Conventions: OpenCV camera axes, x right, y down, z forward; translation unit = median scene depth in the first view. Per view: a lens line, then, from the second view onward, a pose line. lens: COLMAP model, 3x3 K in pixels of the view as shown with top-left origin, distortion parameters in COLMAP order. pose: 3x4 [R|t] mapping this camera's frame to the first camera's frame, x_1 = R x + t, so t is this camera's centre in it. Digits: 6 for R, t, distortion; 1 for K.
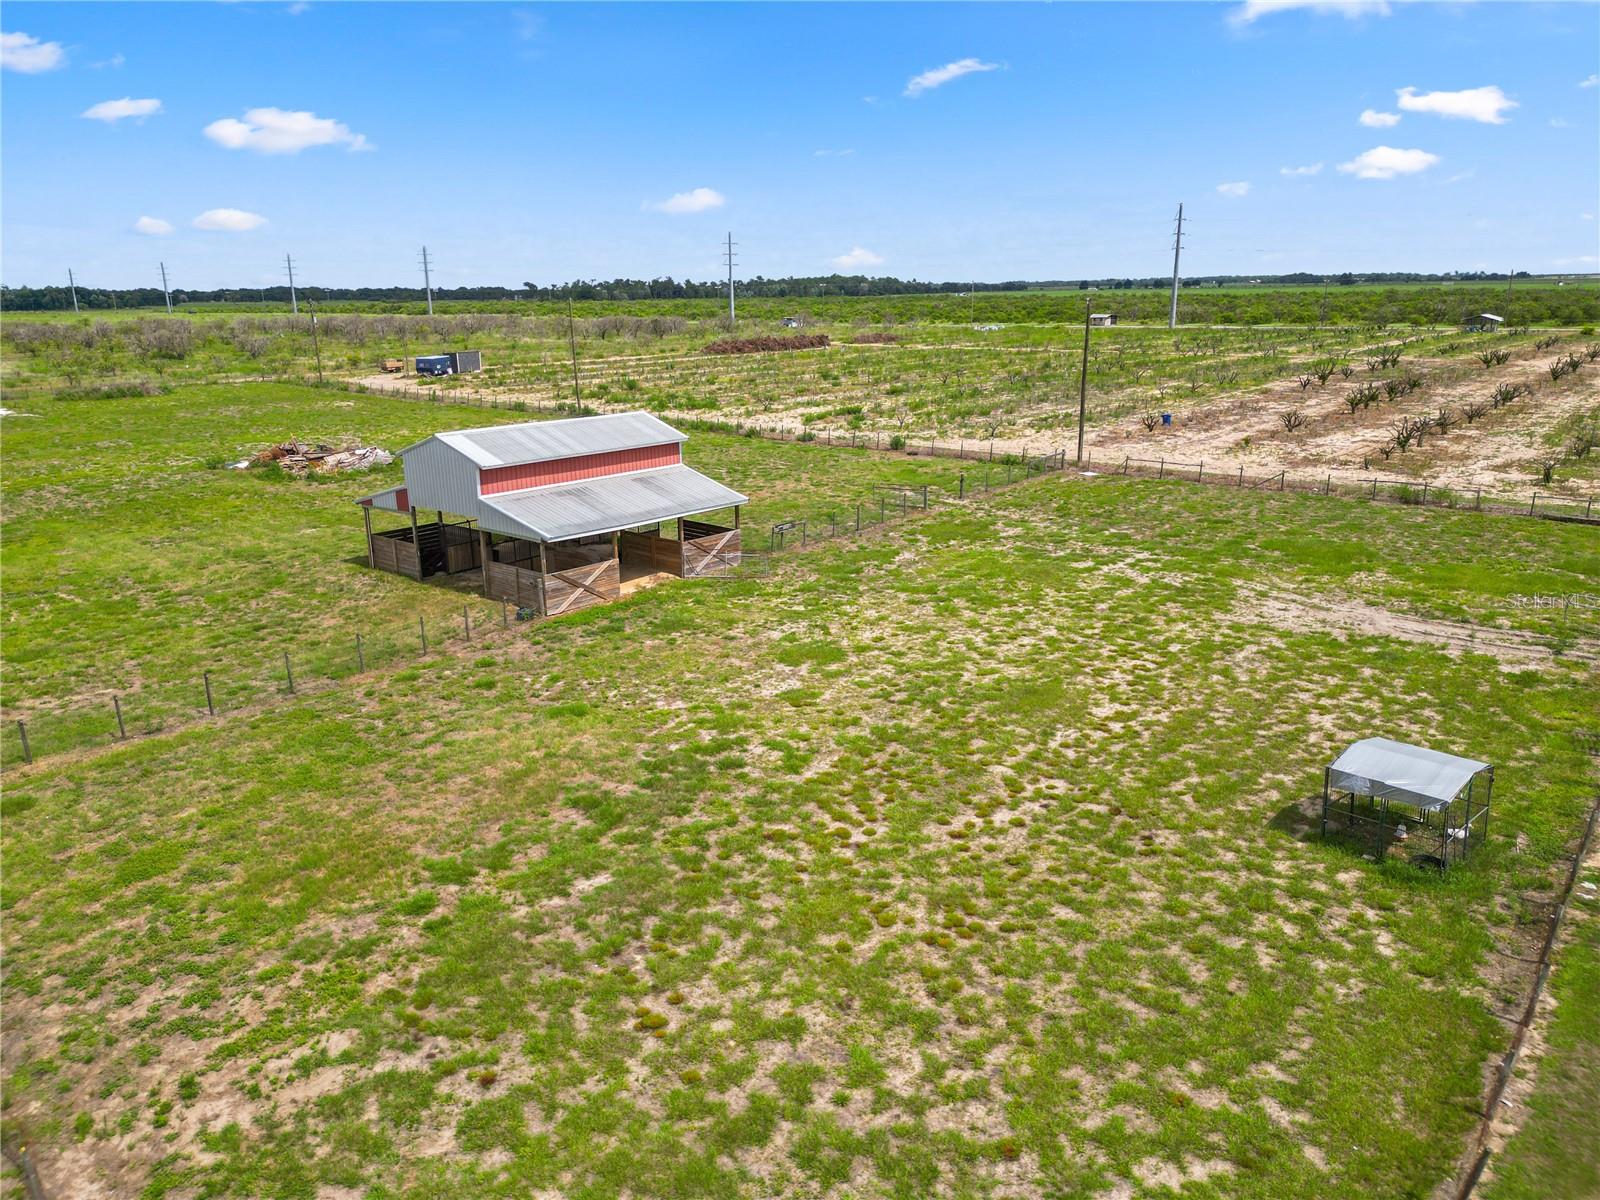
lens RADIAL K [[1120.7, 0, 802.7], [0, 1120.7, 609.5], [0, 0, 1]] dist [0.073824, -0.075011]
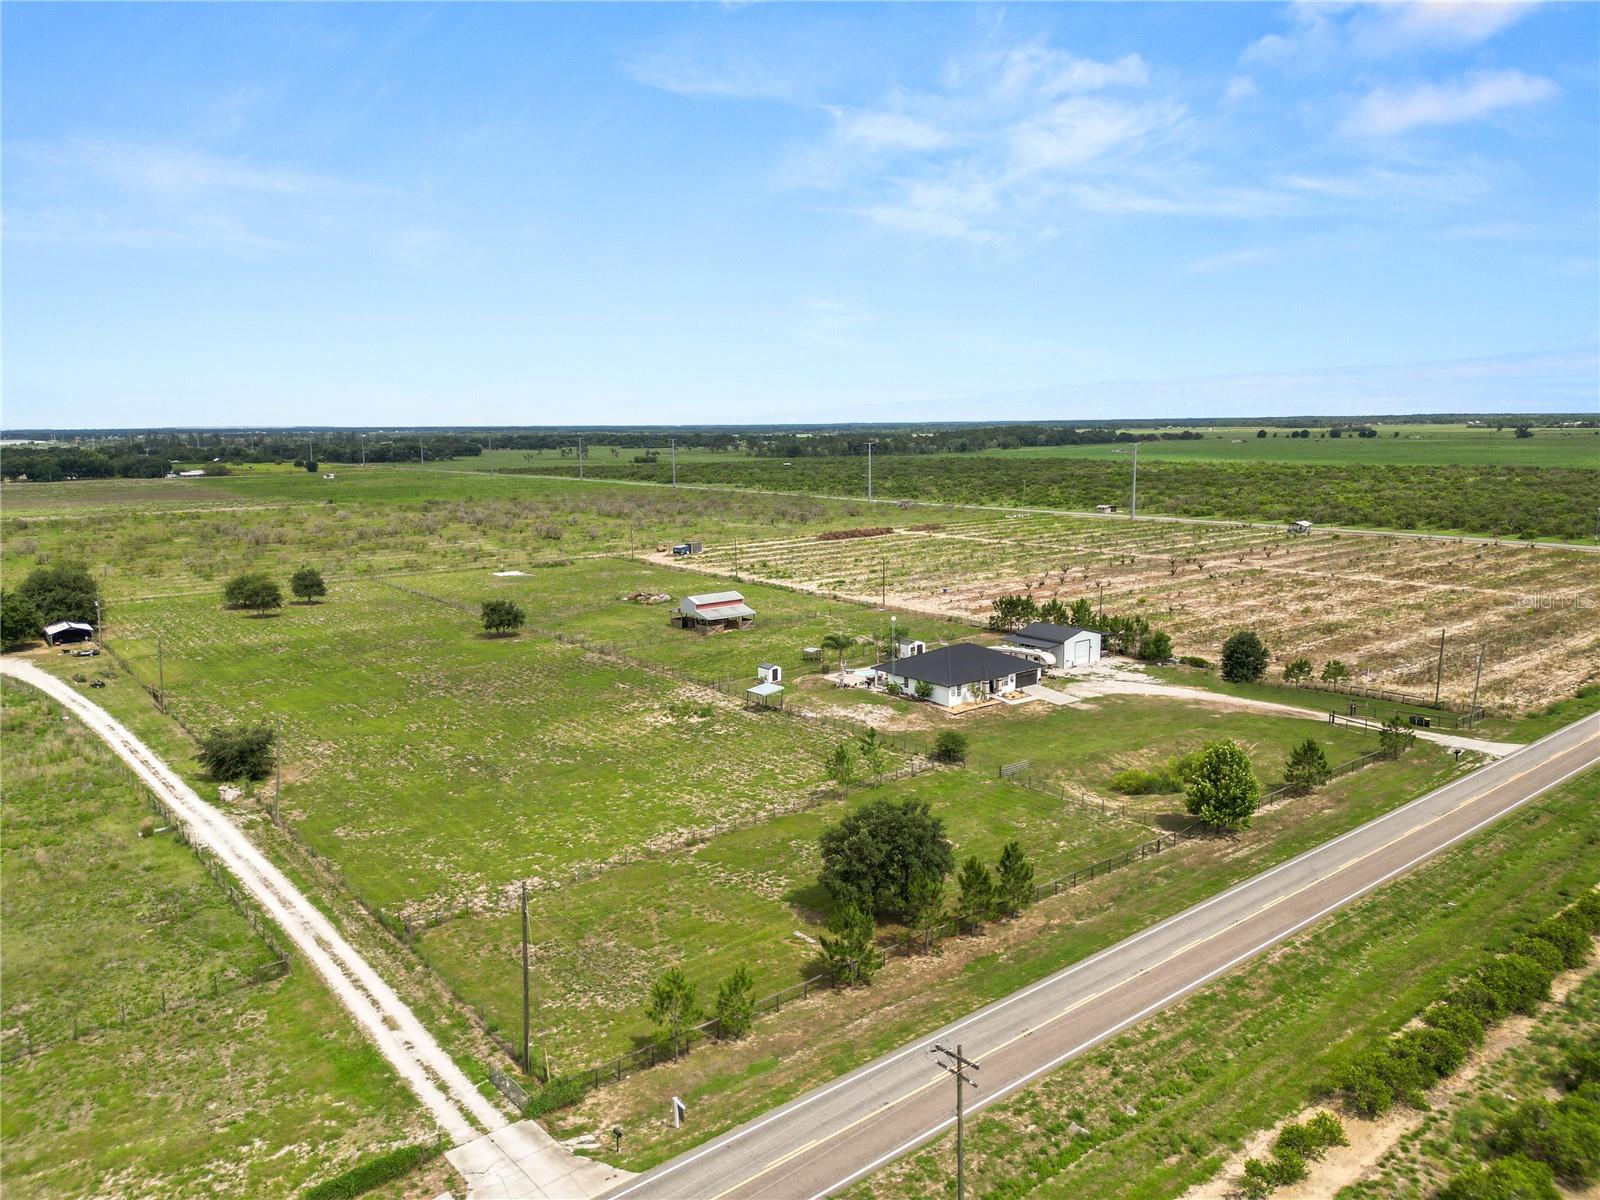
lens RADIAL K [[1120.7, 0, 796.7], [0, 1120.7, 615.8], [0, 0, 1]] dist [0.073824, -0.075011]
pose [[0.980914, 0.032197, -0.191758, 1.223081], [-0.052028, 0.993697, -0.099297, 0.435590], [0.187353, 0.107379, 0.976406, -4.154392]]
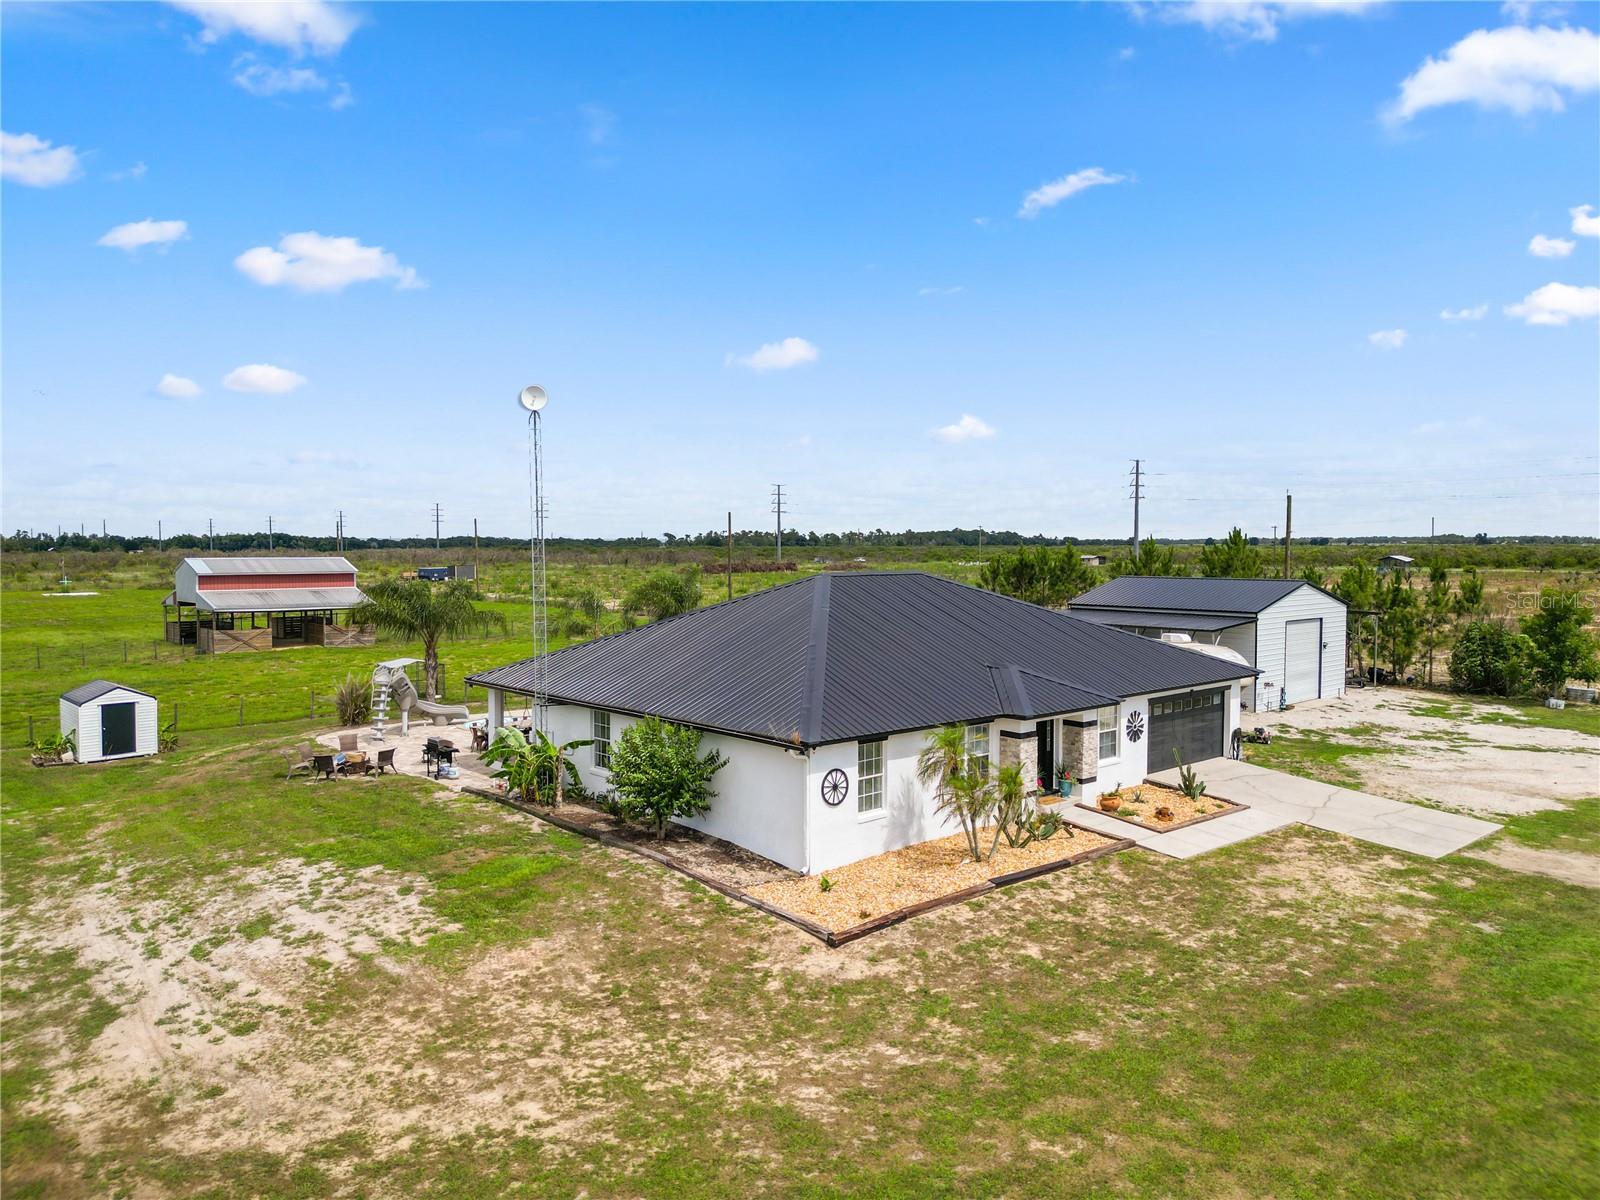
lens RADIAL K [[1120.7, 0, 803.2], [0, 1120.7, 605.3], [0, 0, 1]] dist [0.073824, -0.075011]
pose [[0.990816, 0.018513, -0.133947, 1.077139], [-0.047617, 0.974901, -0.217485, 0.321019], [0.126559, 0.221866, 0.966829, -0.735647]]
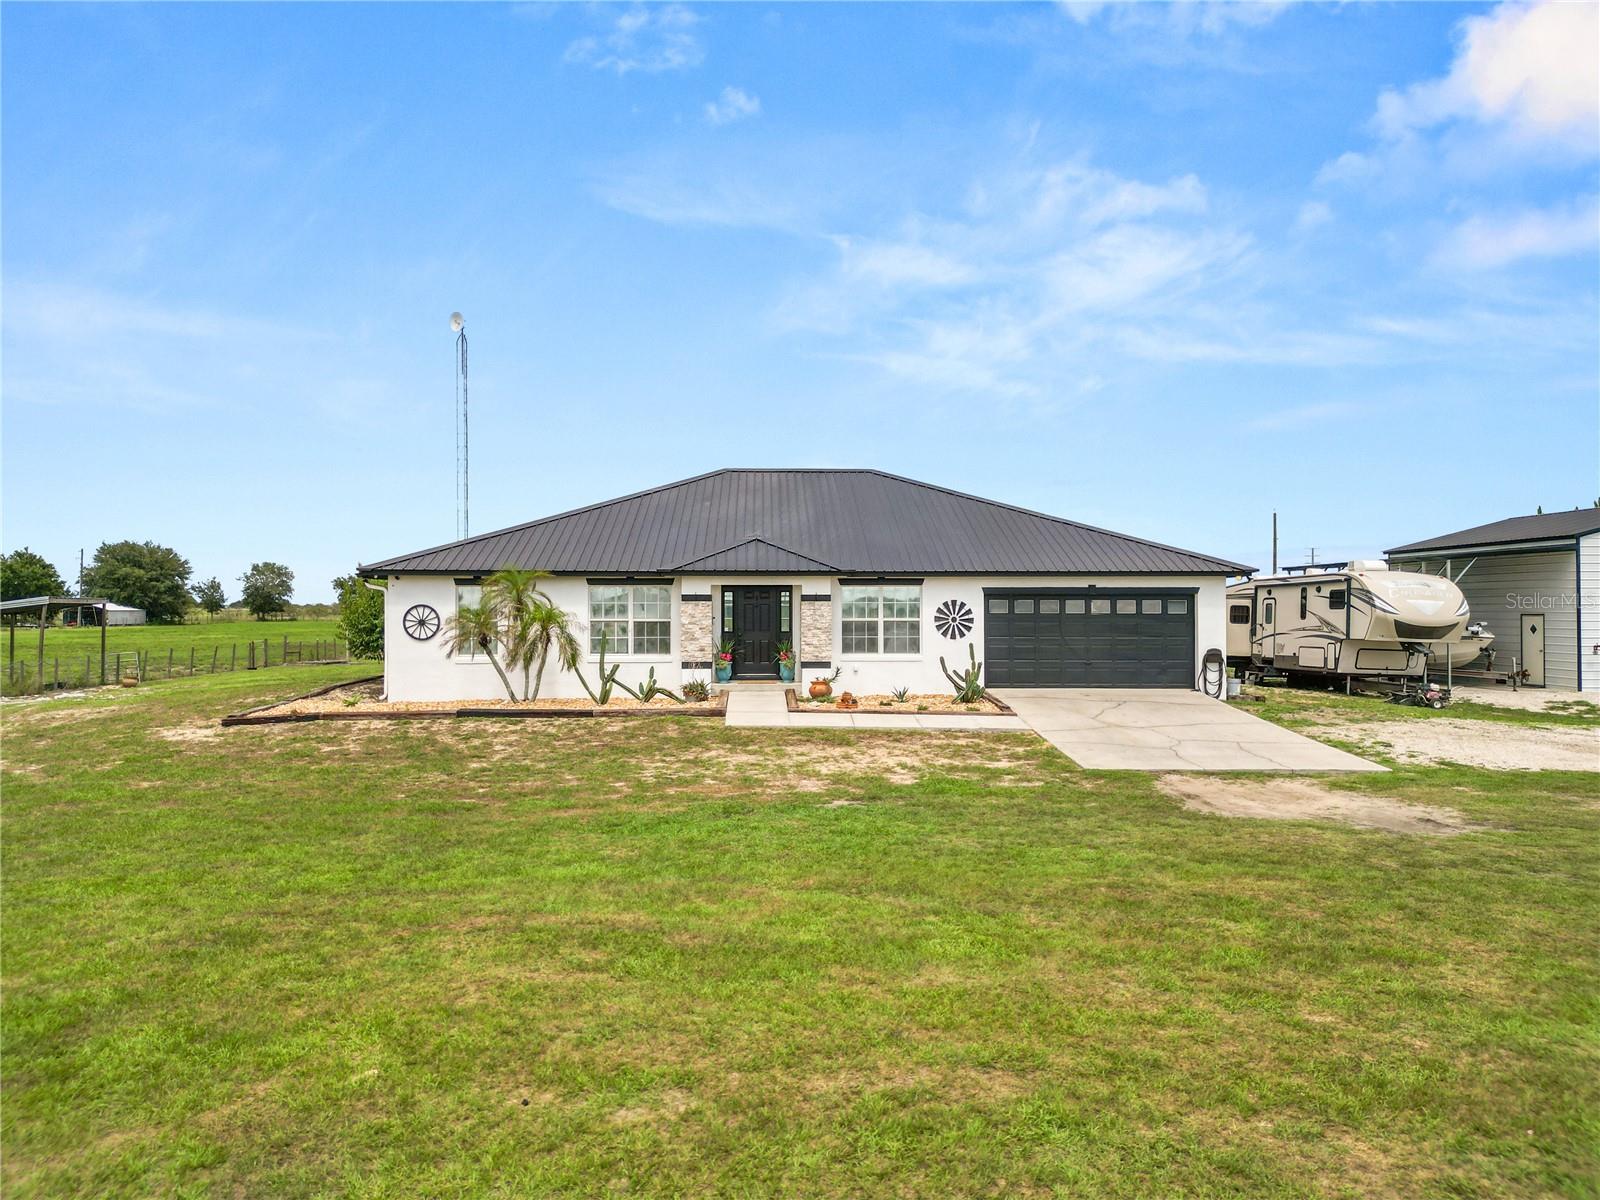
lens RADIAL K [[1120.7, 0, 799.1], [0, 1120.7, 601.2], [0, 0, 1]] dist [0.073824, -0.075011]
pose [[0.673339, 0.003300, -0.739327, 1.660302], [-0.207982, 0.960453, -0.185132, 0.346971], [0.709477, 0.278423, 0.647397, -0.358584]]
